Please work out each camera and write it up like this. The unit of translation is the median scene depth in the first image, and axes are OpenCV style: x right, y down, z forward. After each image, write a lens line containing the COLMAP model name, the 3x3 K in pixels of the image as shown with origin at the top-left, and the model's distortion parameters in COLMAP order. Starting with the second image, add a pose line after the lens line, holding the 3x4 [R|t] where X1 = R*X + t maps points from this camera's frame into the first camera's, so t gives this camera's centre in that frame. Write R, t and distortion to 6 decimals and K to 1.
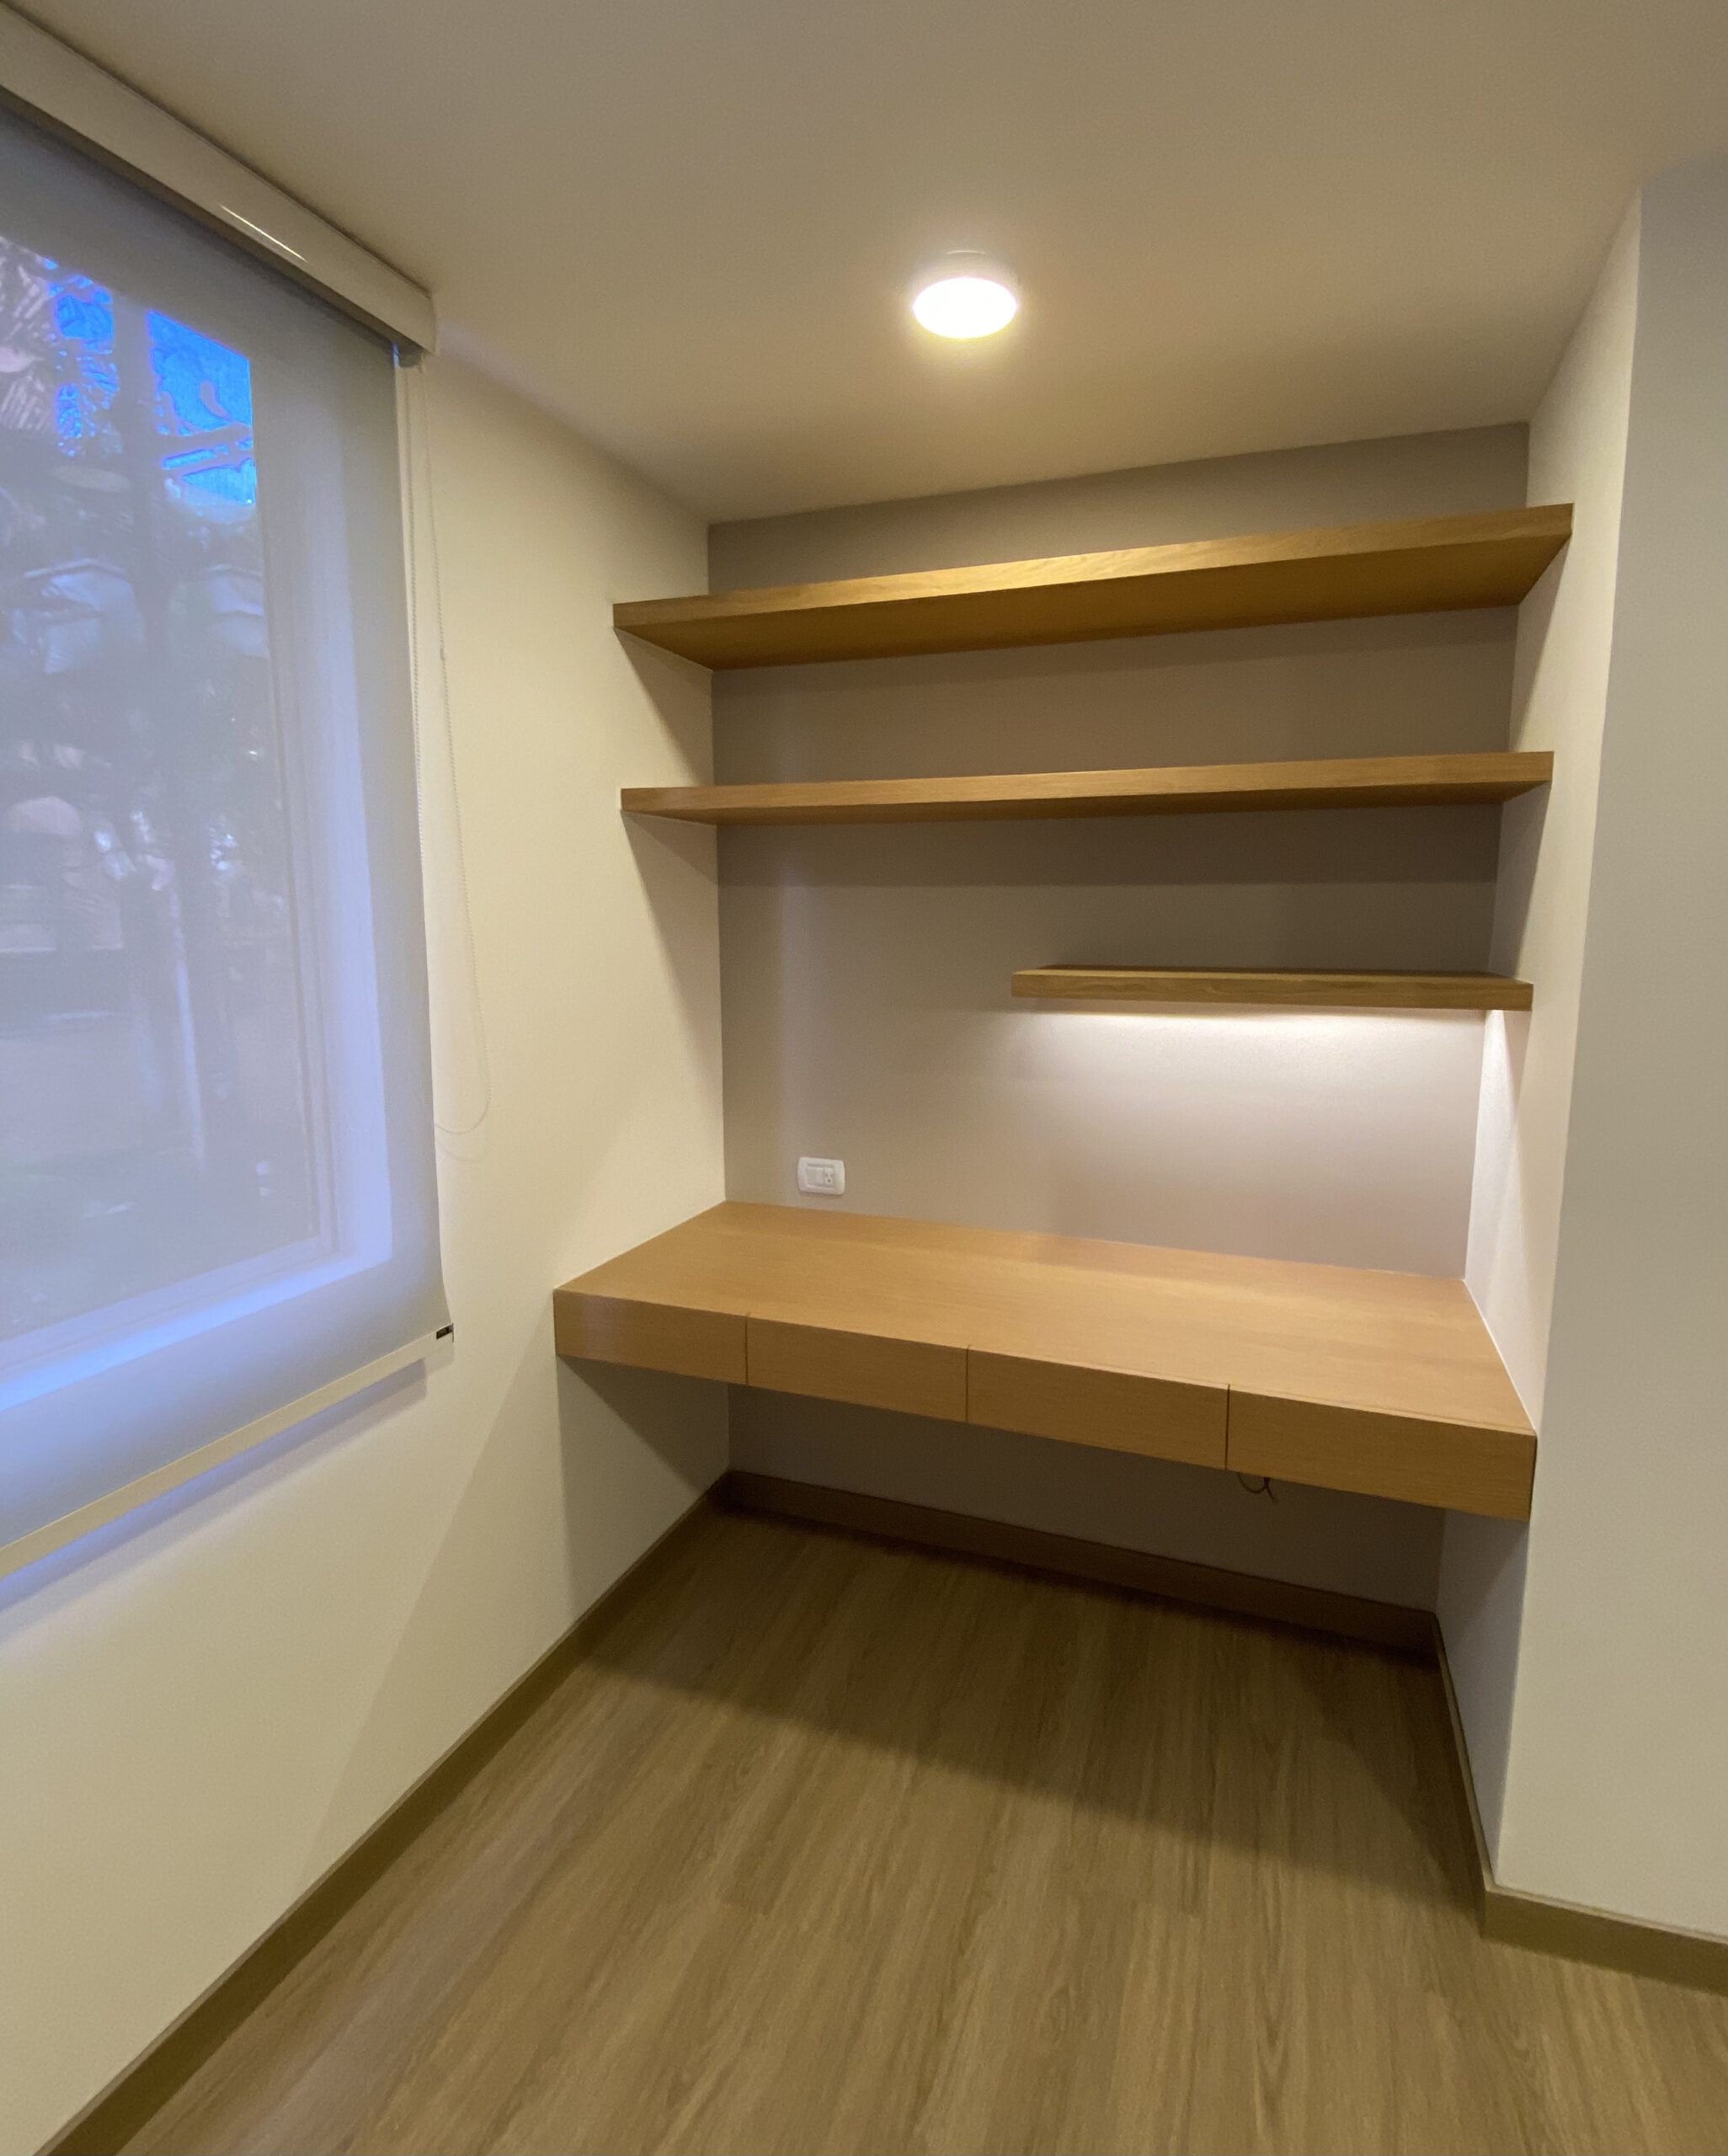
lens RADIAL K [[969.9, 0, 865.4], [0, 969.9, 1041.7], [0, 0, 1]] dist [0.037473, -0.028185]
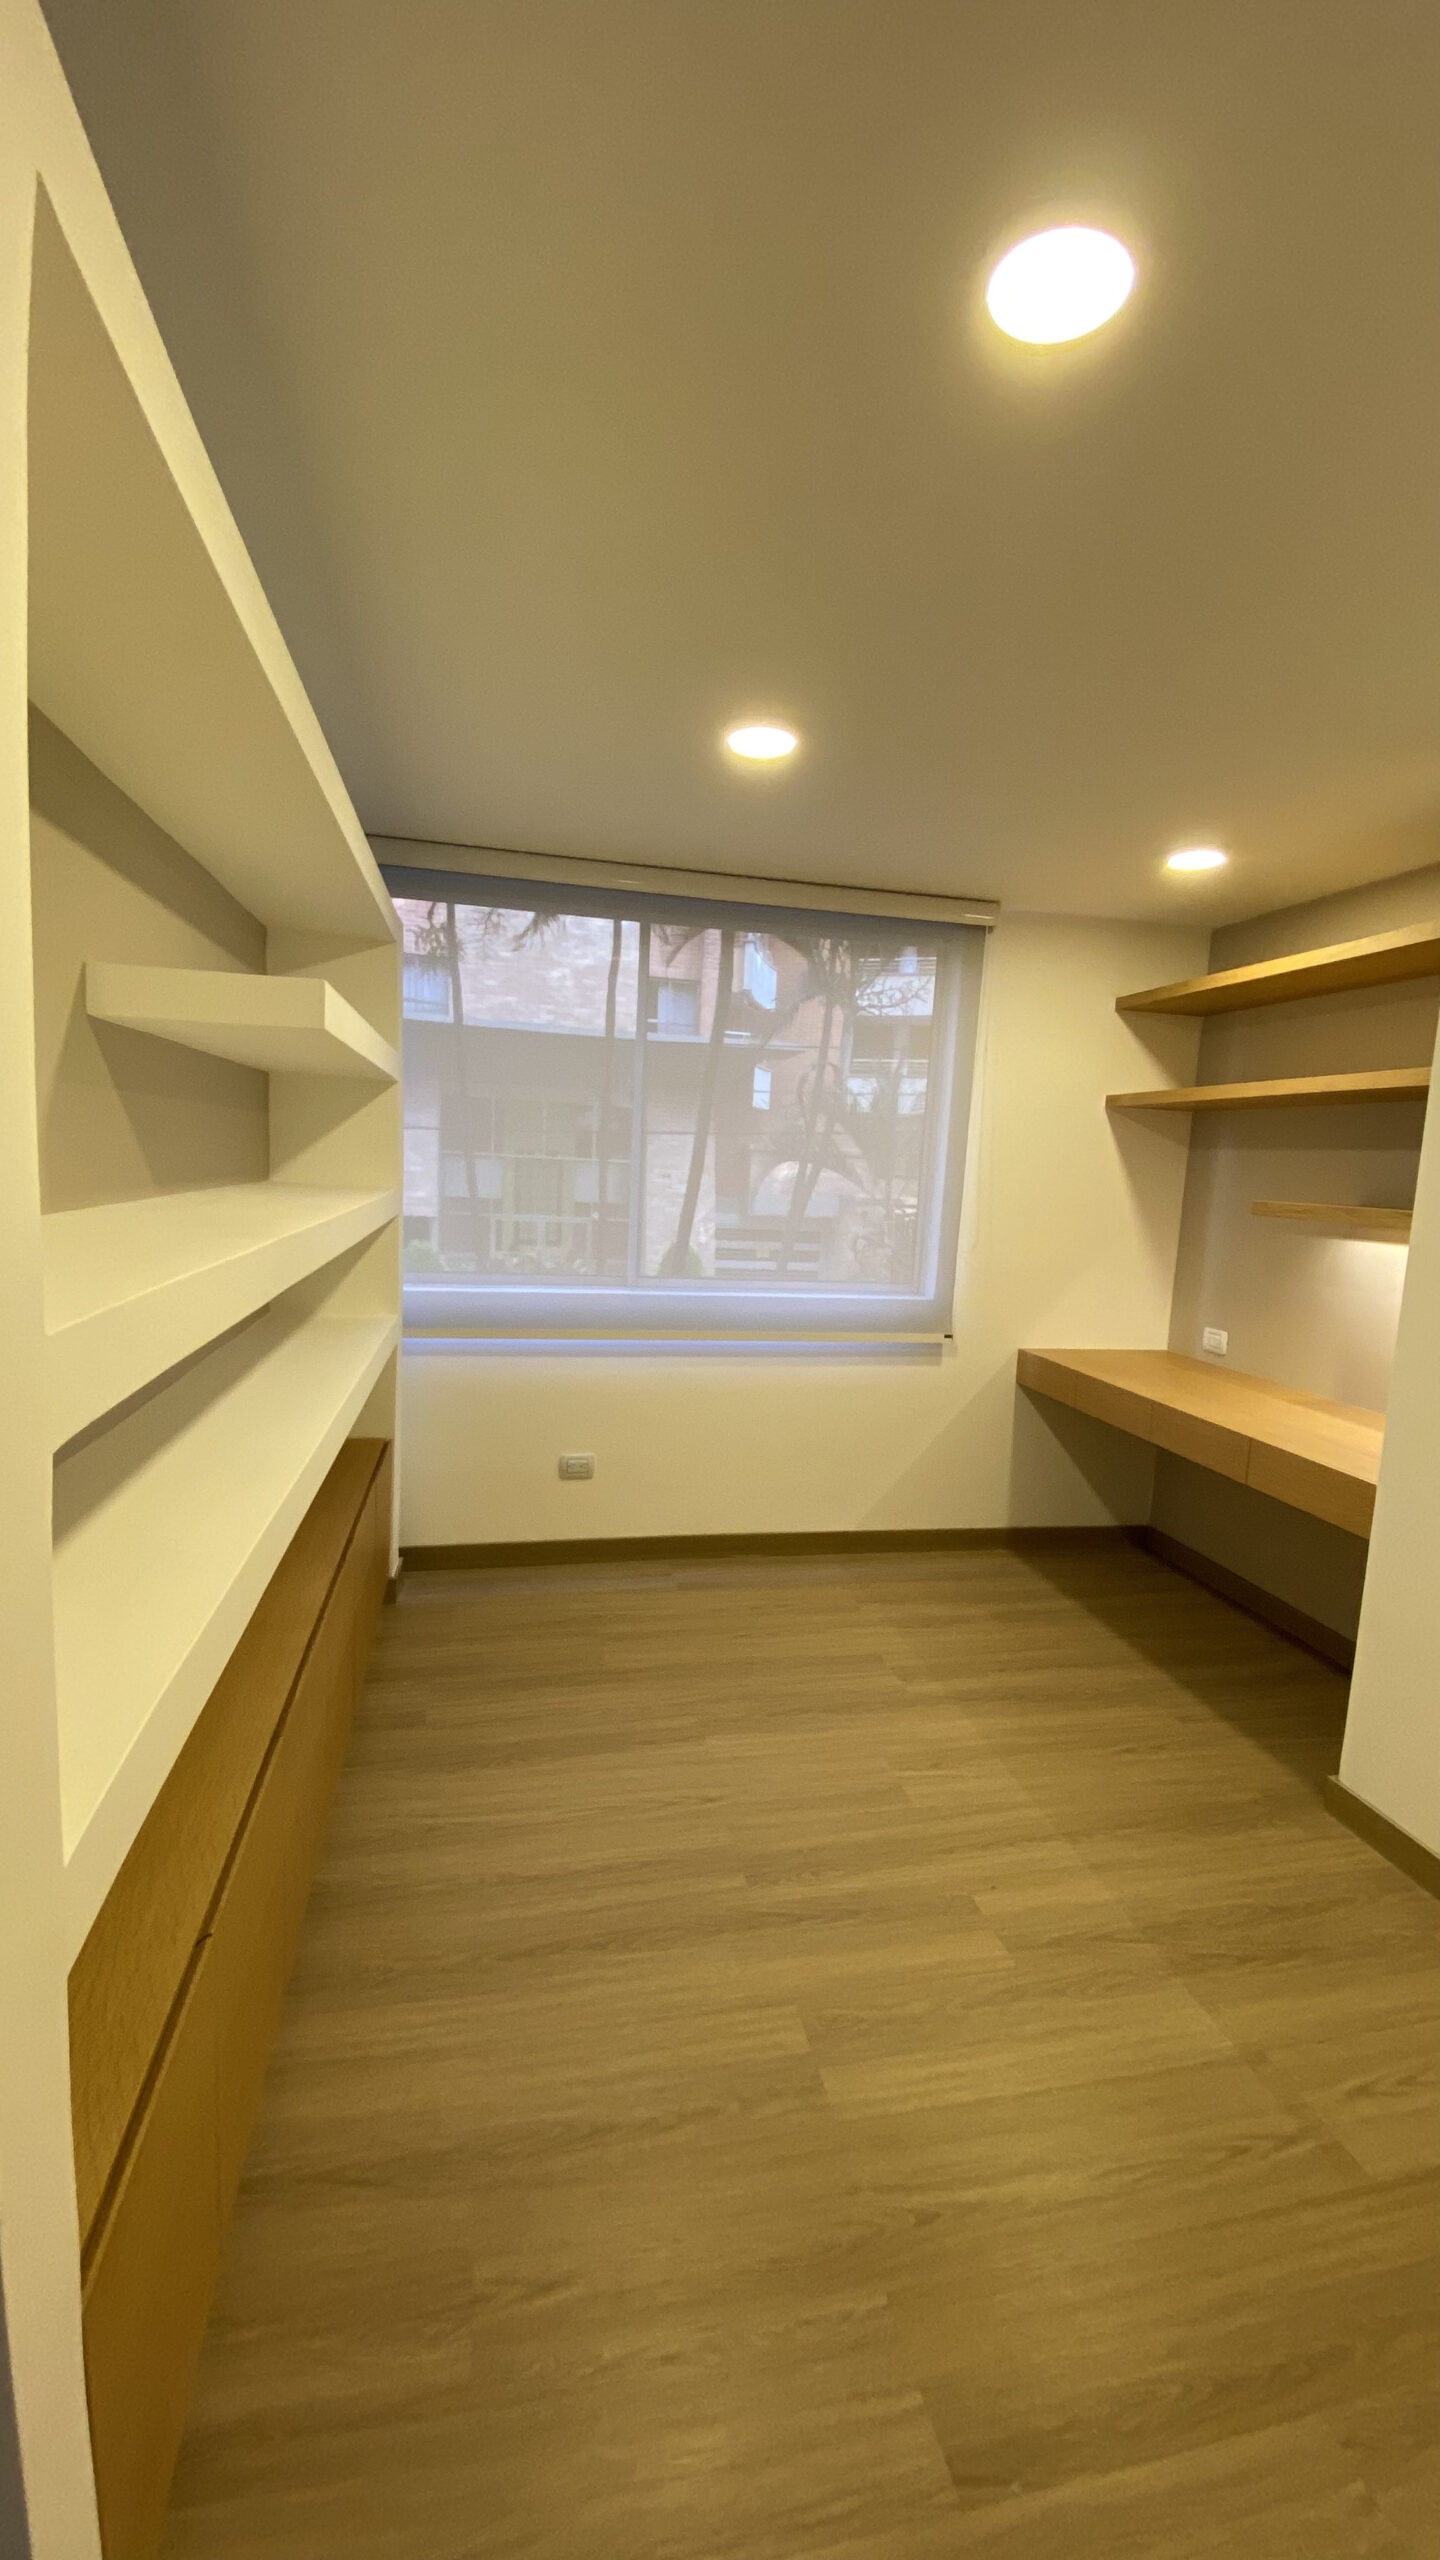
lens RADIAL K [[1029.5, 0, 722.3], [0, 1029.5, 1294.4], [0, 0, 1]] dist [0.016203, -0.016525]
pose [[0.509672, 0.131912, -0.850196, 1.094801], [-0.164528, 0.984883, 0.054179, 0.126360], [0.844491, 0.112268, 0.523671, -0.598012]]
